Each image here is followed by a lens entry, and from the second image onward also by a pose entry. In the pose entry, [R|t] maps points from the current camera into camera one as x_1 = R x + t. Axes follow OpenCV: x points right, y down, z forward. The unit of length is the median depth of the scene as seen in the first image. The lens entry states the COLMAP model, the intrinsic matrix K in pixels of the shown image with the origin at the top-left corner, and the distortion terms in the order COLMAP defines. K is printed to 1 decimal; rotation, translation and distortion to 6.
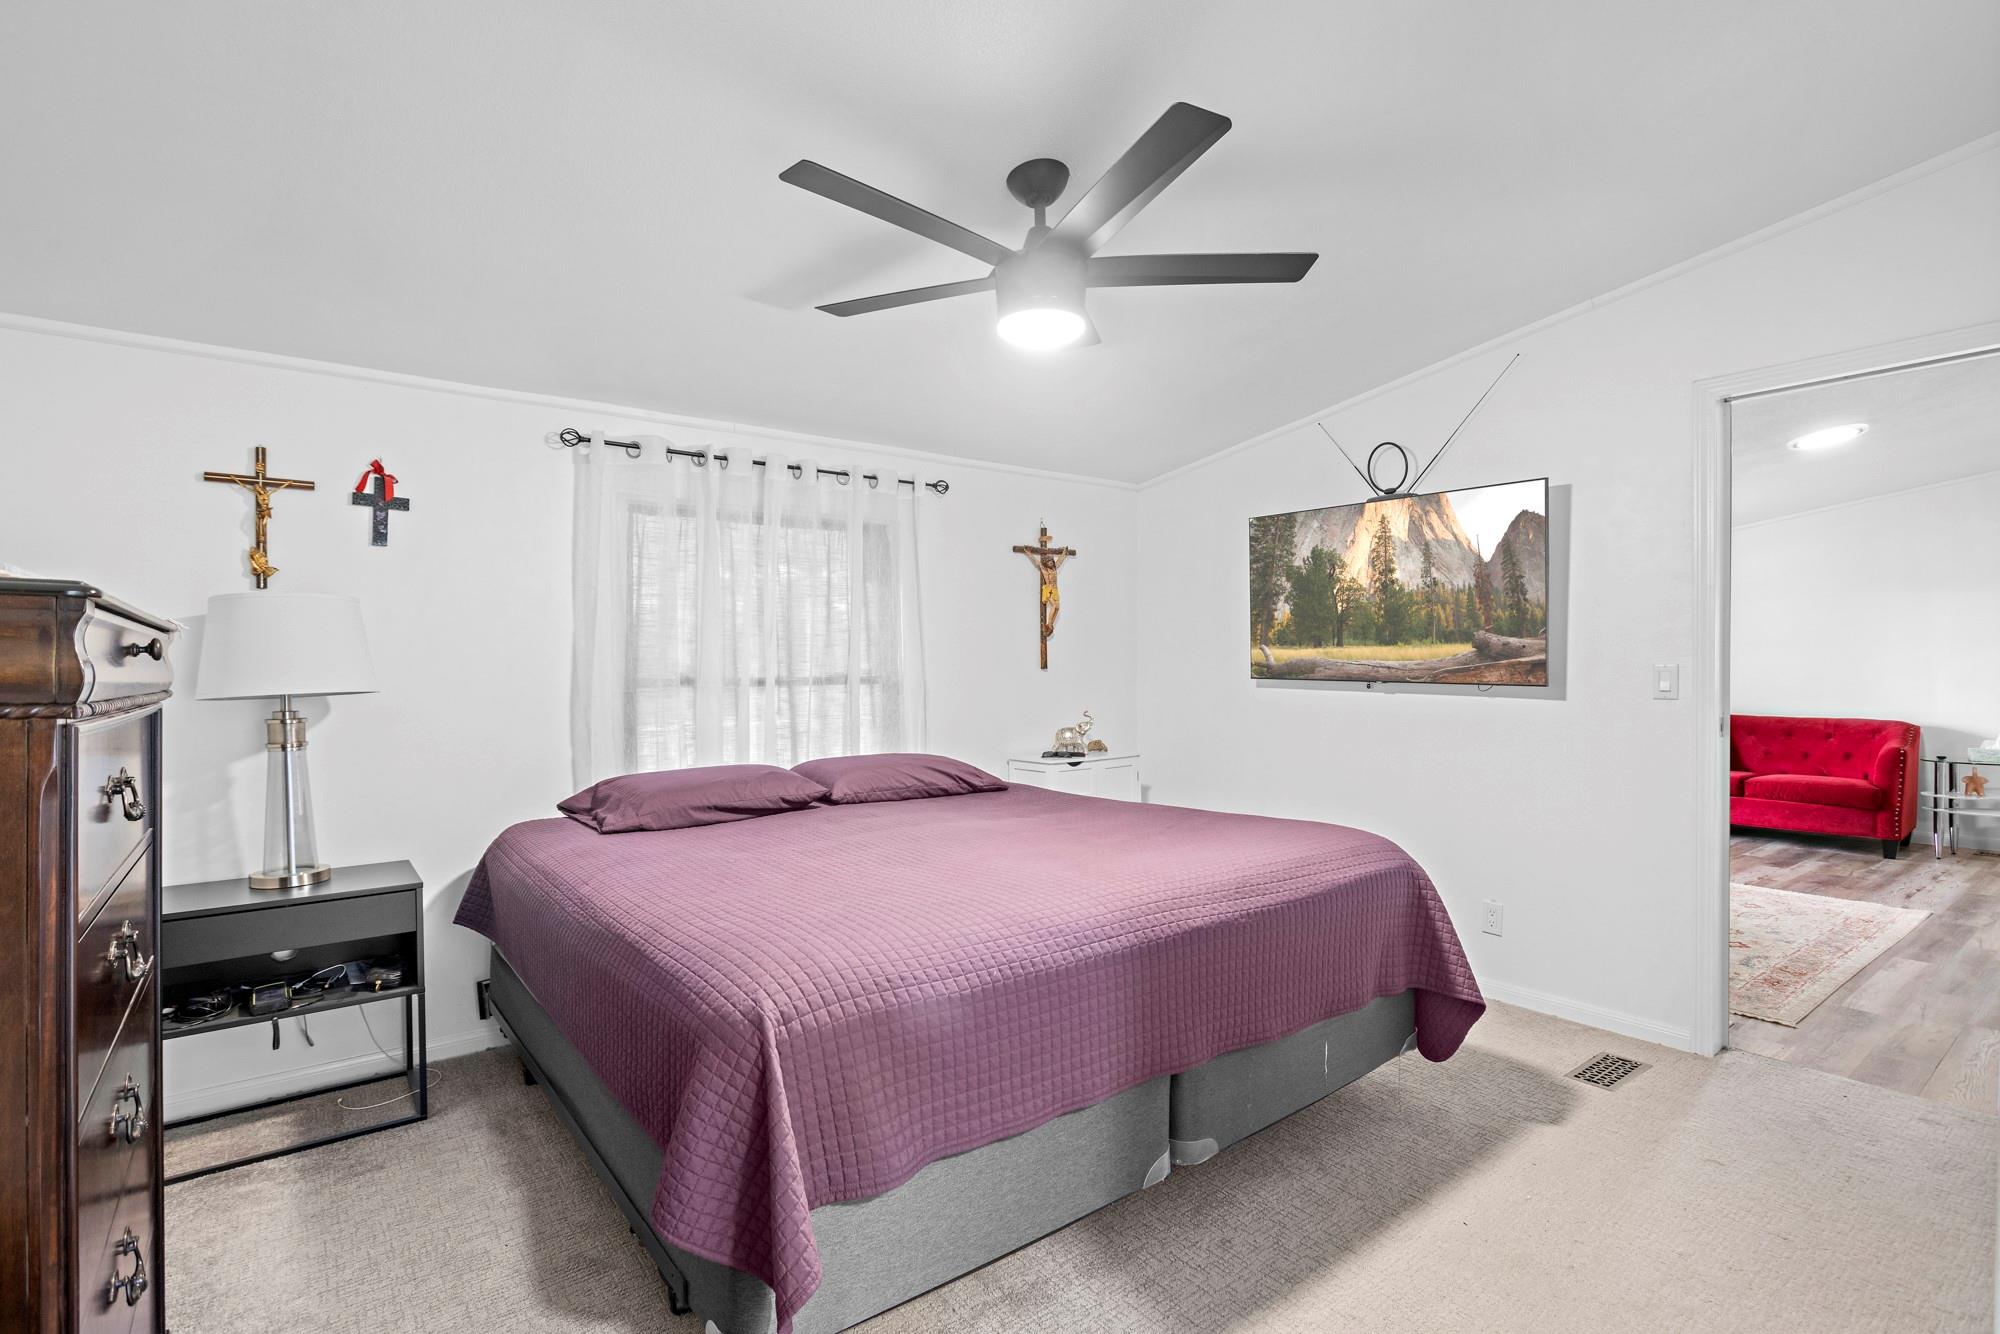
lens RADIAL K [[951.1, 0, 982.7], [0, 951.1, 680.4], [0, 0, 1]] dist [-0.017836, 0.006612]
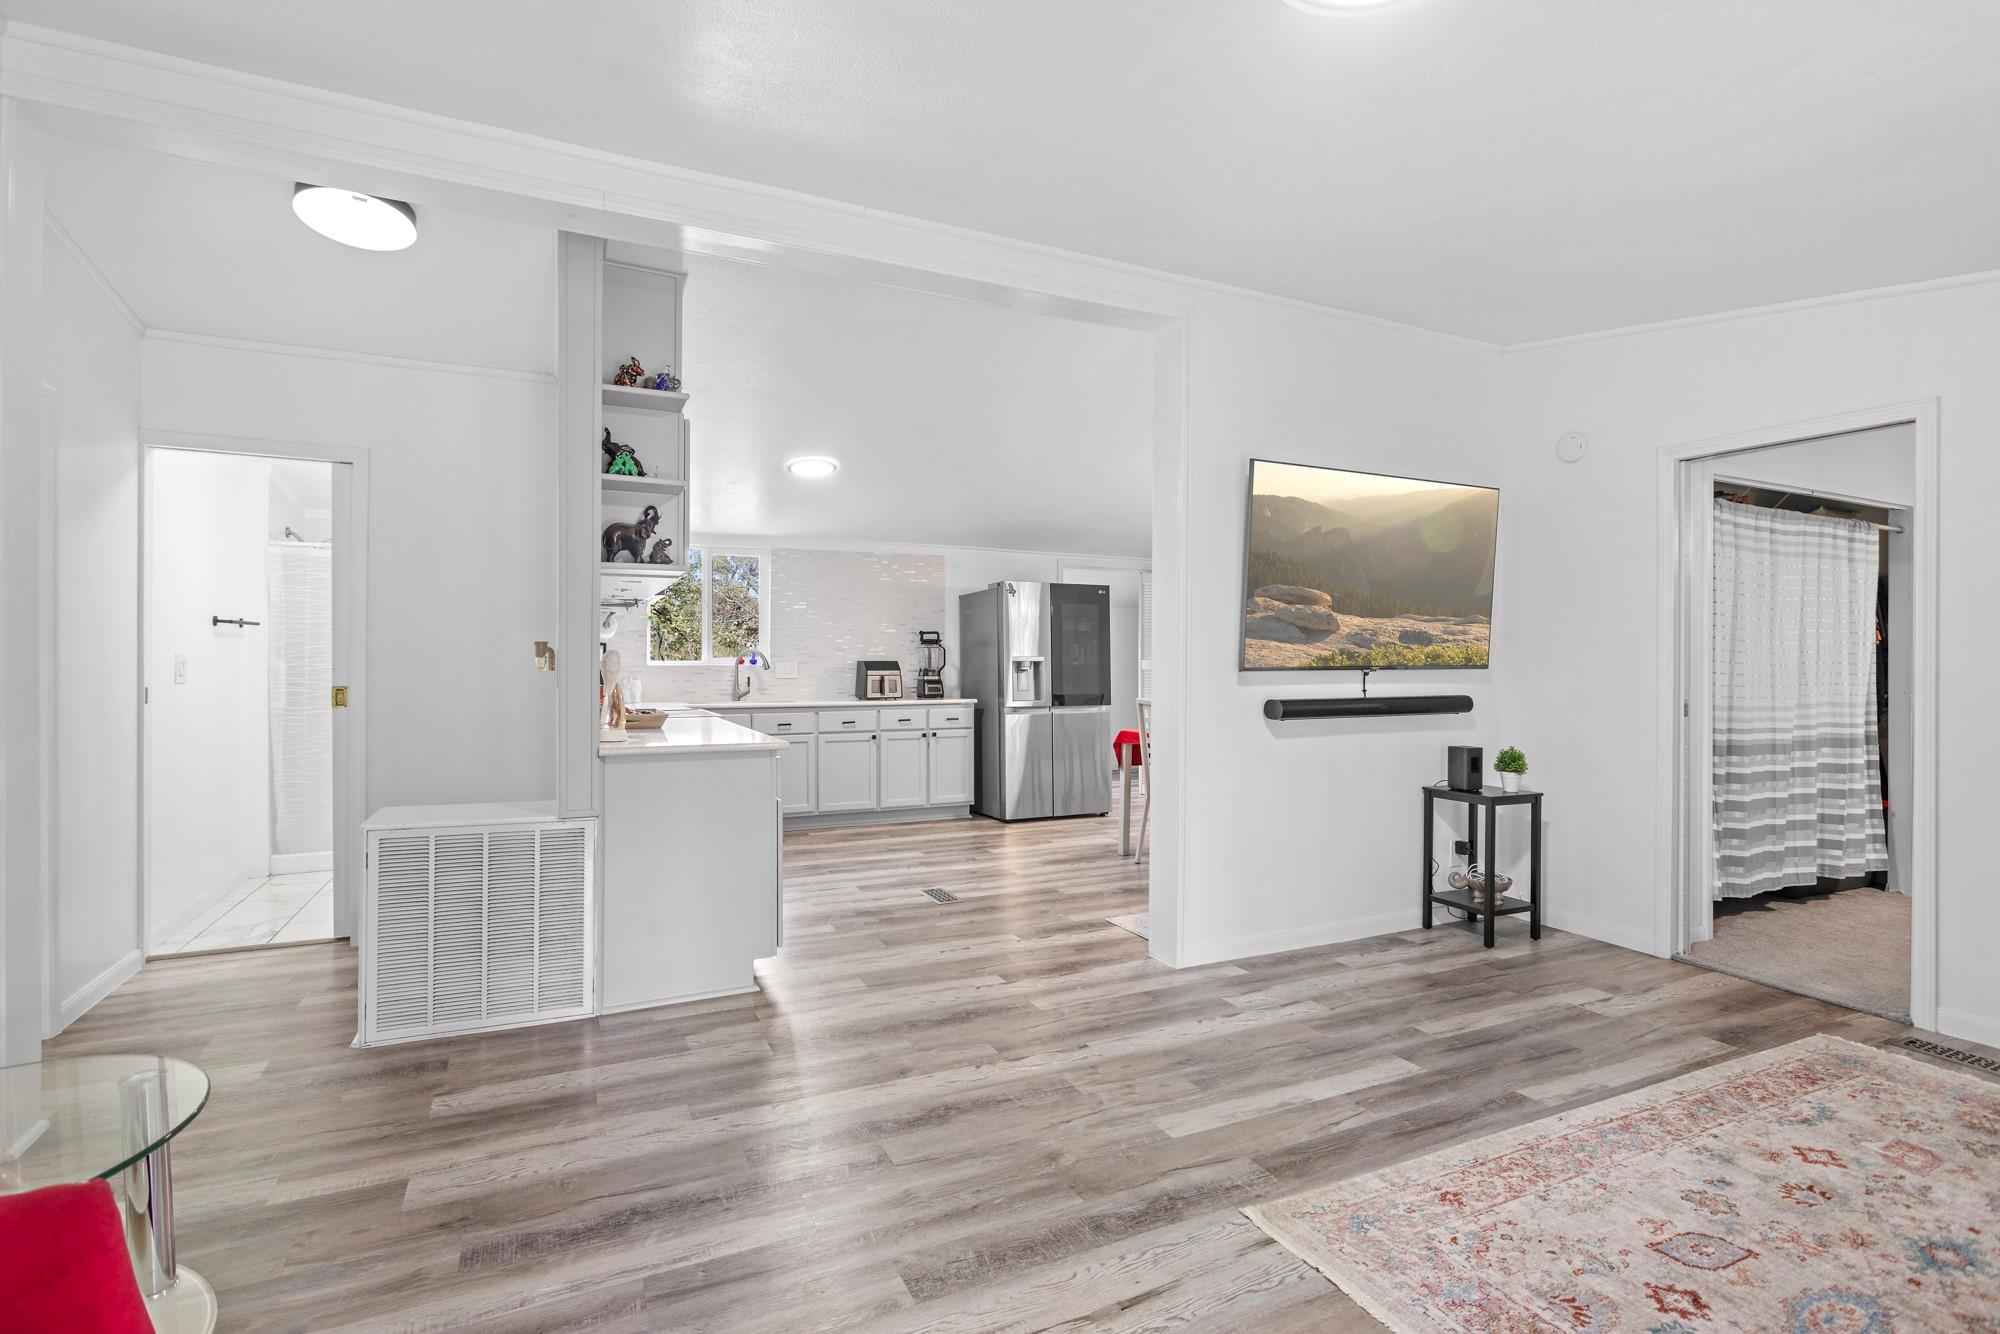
lens RADIAL K [[951.1, 0, 998.9], [0, 951.1, 660.2], [0, 0, 1]] dist [-0.017836, 0.006612]
pose [[-0.980210, -0.007326, 0.197827, 0.813270], [-0.004783, 0.999900, 0.013331, -0.016871], [-0.197905, 0.012121, -0.980146, 1.145951]]
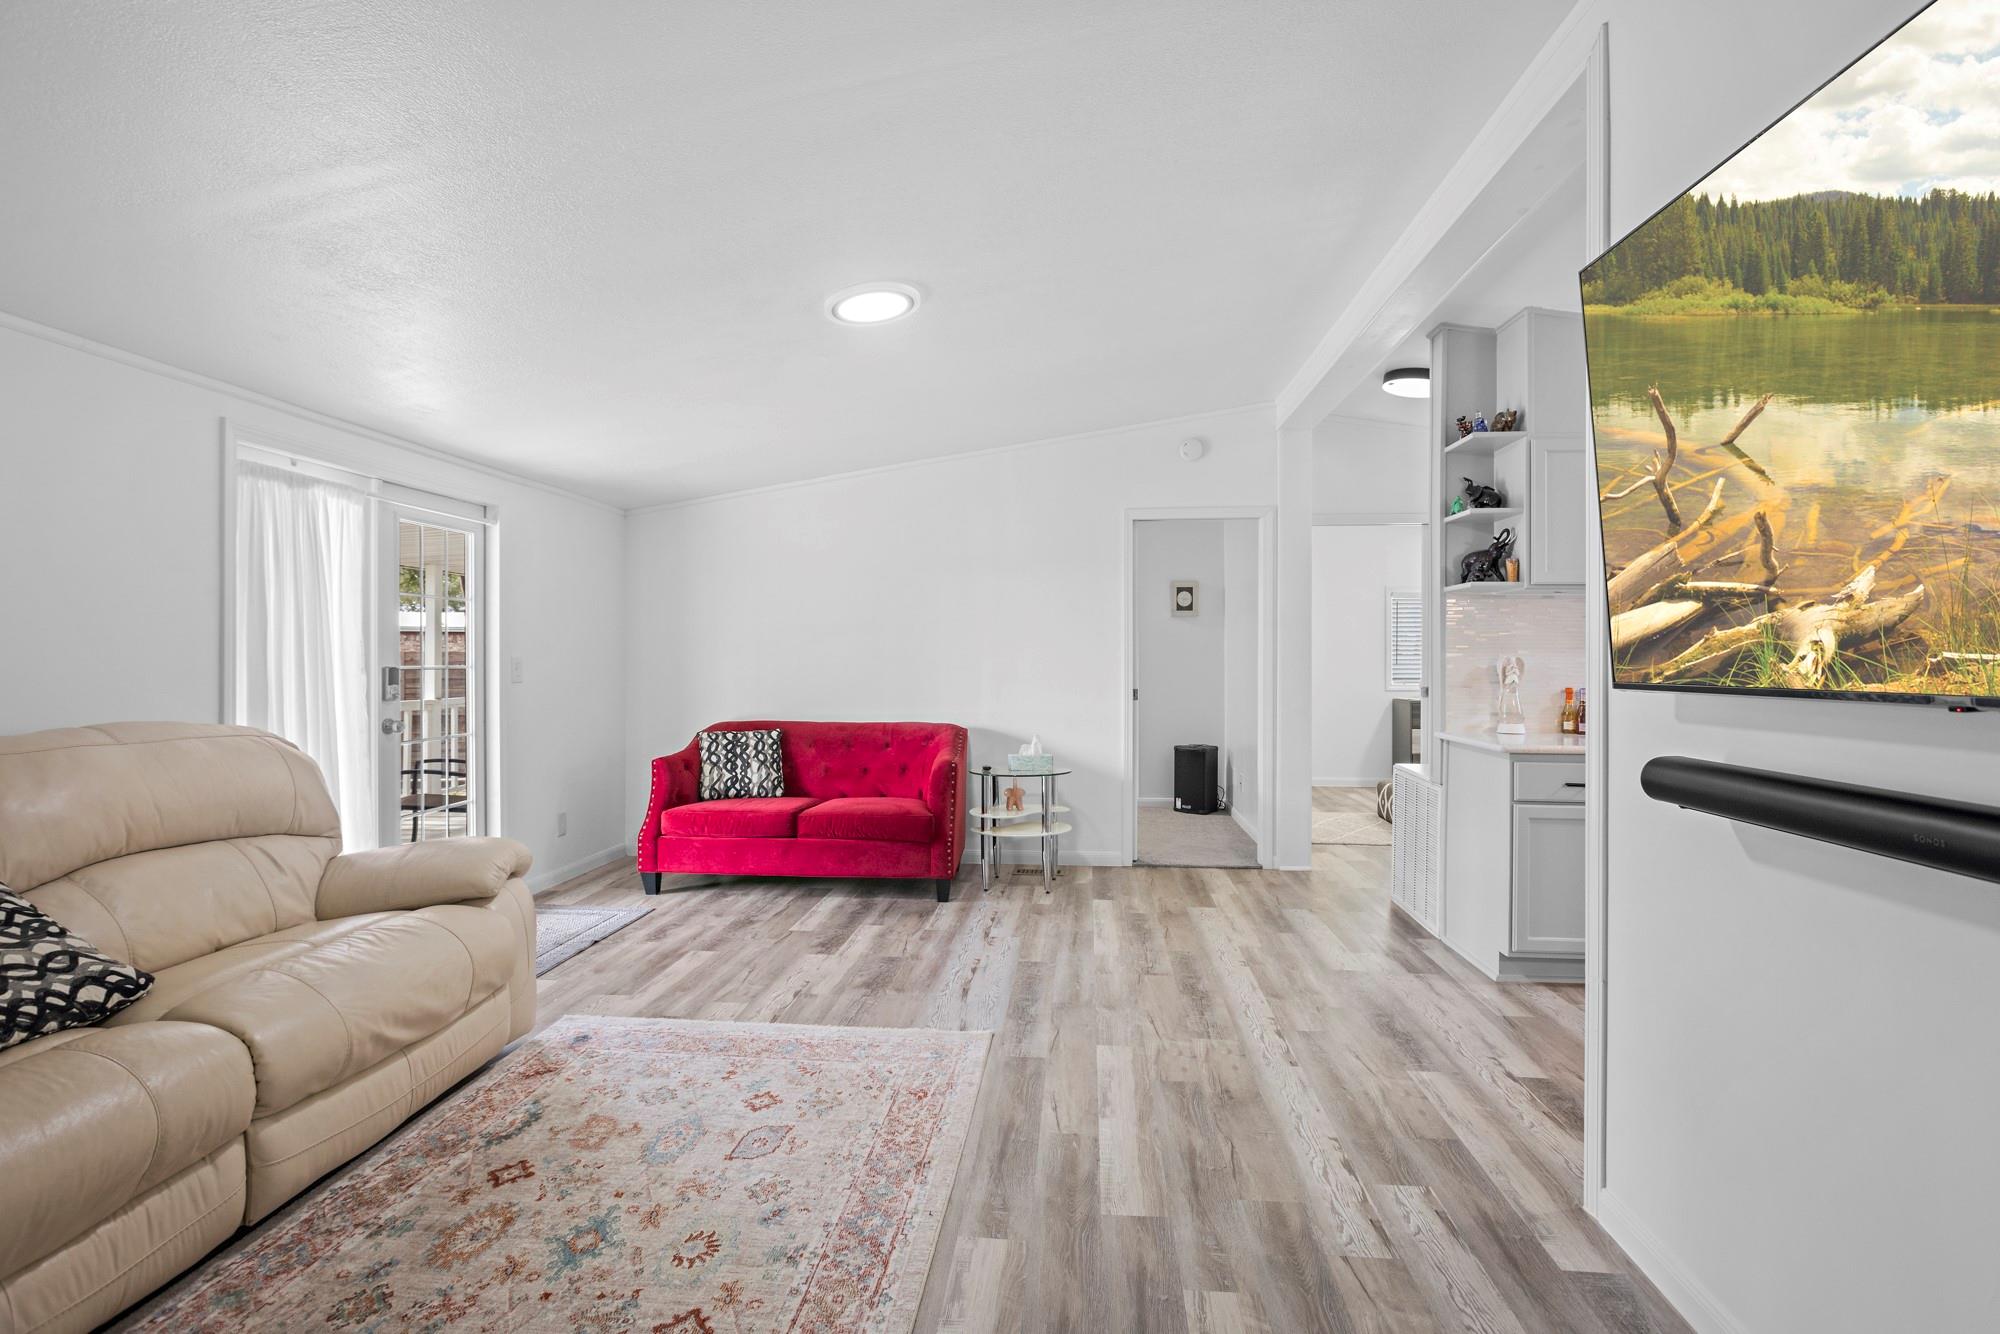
lens RADIAL K [[951.1, 0, 993.6], [0, 951.1, 661.1], [0, 0, 1]] dist [-0.017836, 0.006612]
pose [[0.676879, -0.002605, 0.736089, 0.404278], [0.006099, 0.999979, -0.002070, -0.012328], [-0.736069, 0.005890, 0.676881, 0.425685]]
